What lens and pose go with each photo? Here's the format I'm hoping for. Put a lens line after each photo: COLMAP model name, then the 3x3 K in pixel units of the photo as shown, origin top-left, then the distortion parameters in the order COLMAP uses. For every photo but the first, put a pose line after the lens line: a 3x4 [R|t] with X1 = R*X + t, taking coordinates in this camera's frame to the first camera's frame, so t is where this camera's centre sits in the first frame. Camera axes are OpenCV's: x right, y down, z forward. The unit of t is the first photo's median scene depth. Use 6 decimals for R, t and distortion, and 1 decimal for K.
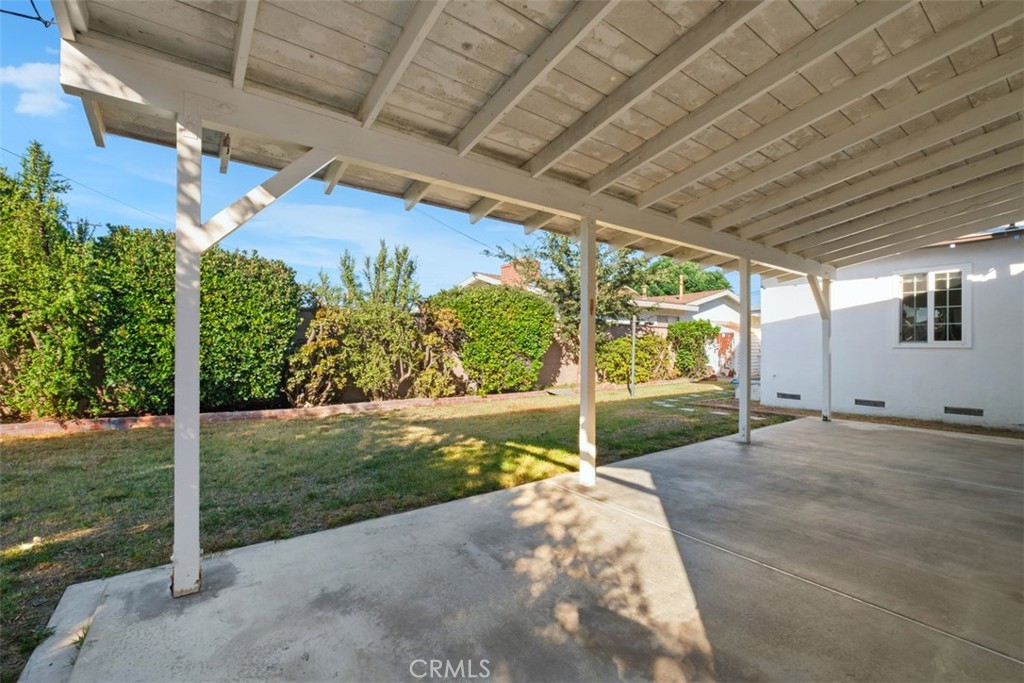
lens RADIAL K [[443.7, 0, 506.2], [0, 443.7, 340.3], [0, 0, 1]] dist [-0.008159, -0.000554]
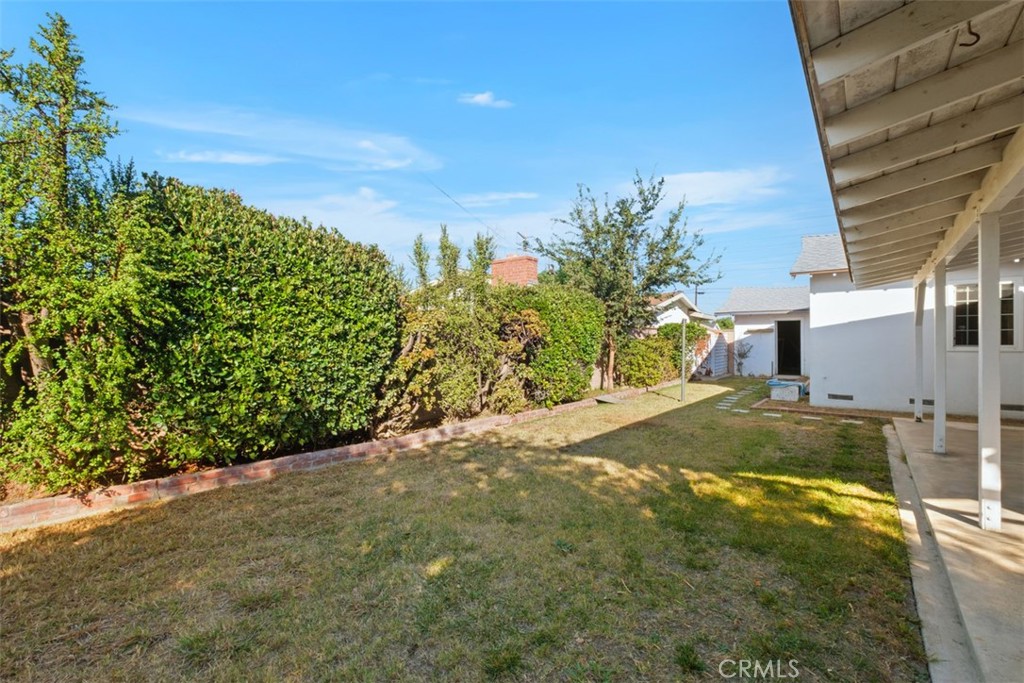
lens RADIAL K [[443.7, 0, 504.2], [0, 443.7, 343.5], [0, 0, 1]] dist [-0.008159, -0.000554]
pose [[0.969286, -0.007230, 0.245830, -0.498068], [0.004100, 0.999904, 0.013244, -0.022831], [-0.245903, -0.011830, 0.969222, 0.230168]]
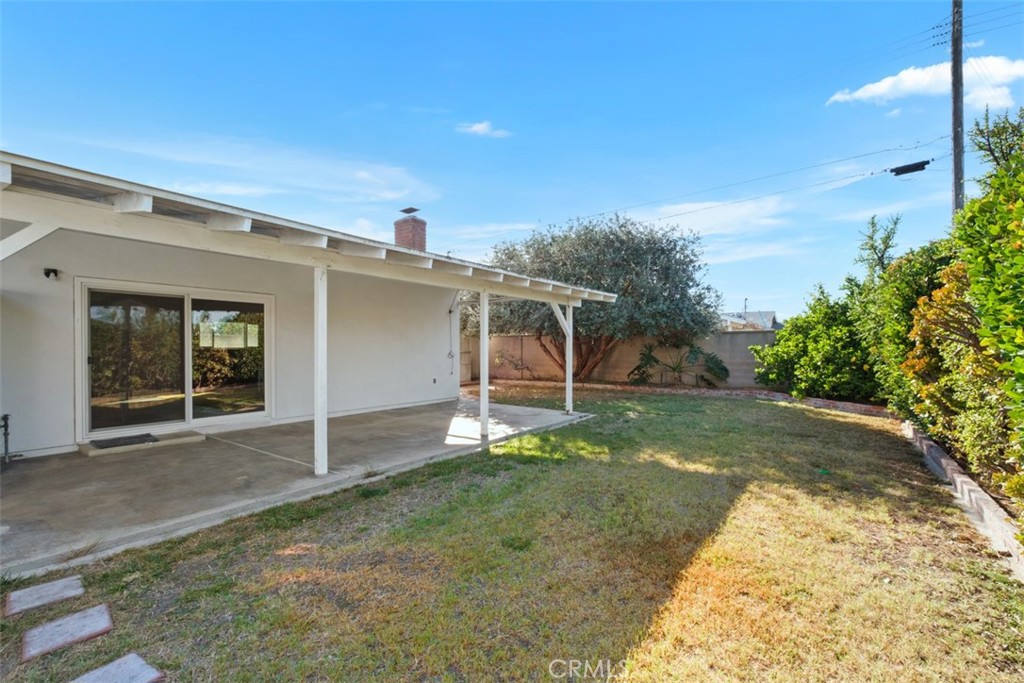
lens RADIAL K [[443.7, 0, 510.4], [0, 443.7, 349.7], [0, 0, 1]] dist [-0.008159, -0.000554]
pose [[-0.958645, -0.001593, -0.284600, 0.335971], [0.001250, 0.999951, -0.009807, -0.009109], [0.284602, -0.009757, -0.958596, 1.541662]]
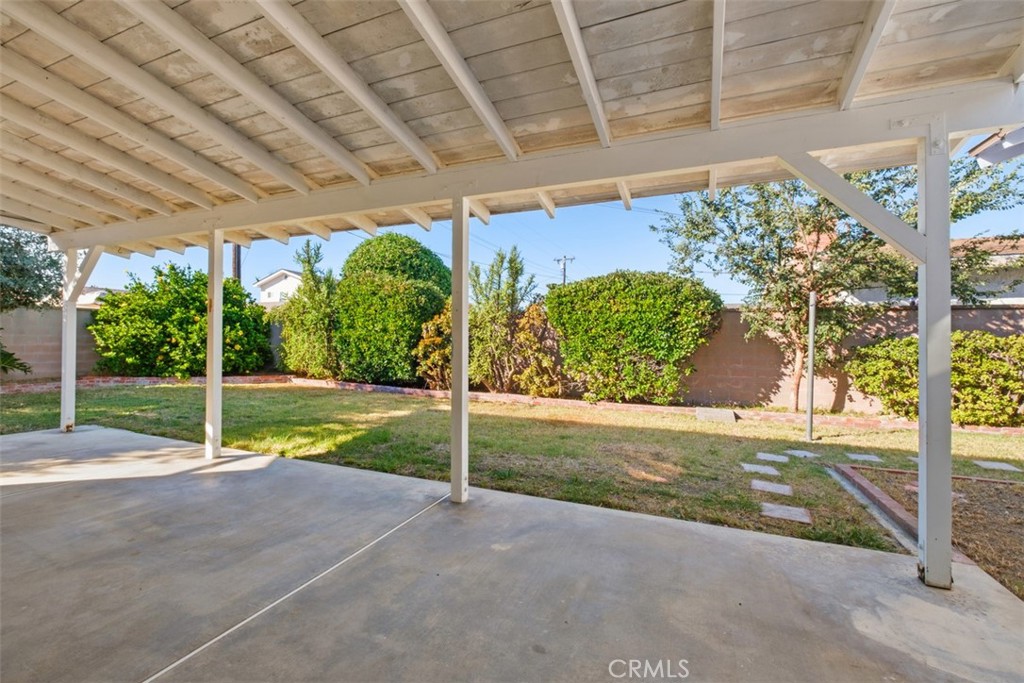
lens RADIAL K [[443.7, 0, 507.4], [0, 443.7, 345.4], [0, 0, 1]] dist [-0.008159, -0.000554]
pose [[0.503883, 0.008354, -0.863731, 0.856562], [-0.001668, 0.999961, 0.008699, 0.010315], [0.863770, -0.002943, 0.503877, 0.590667]]
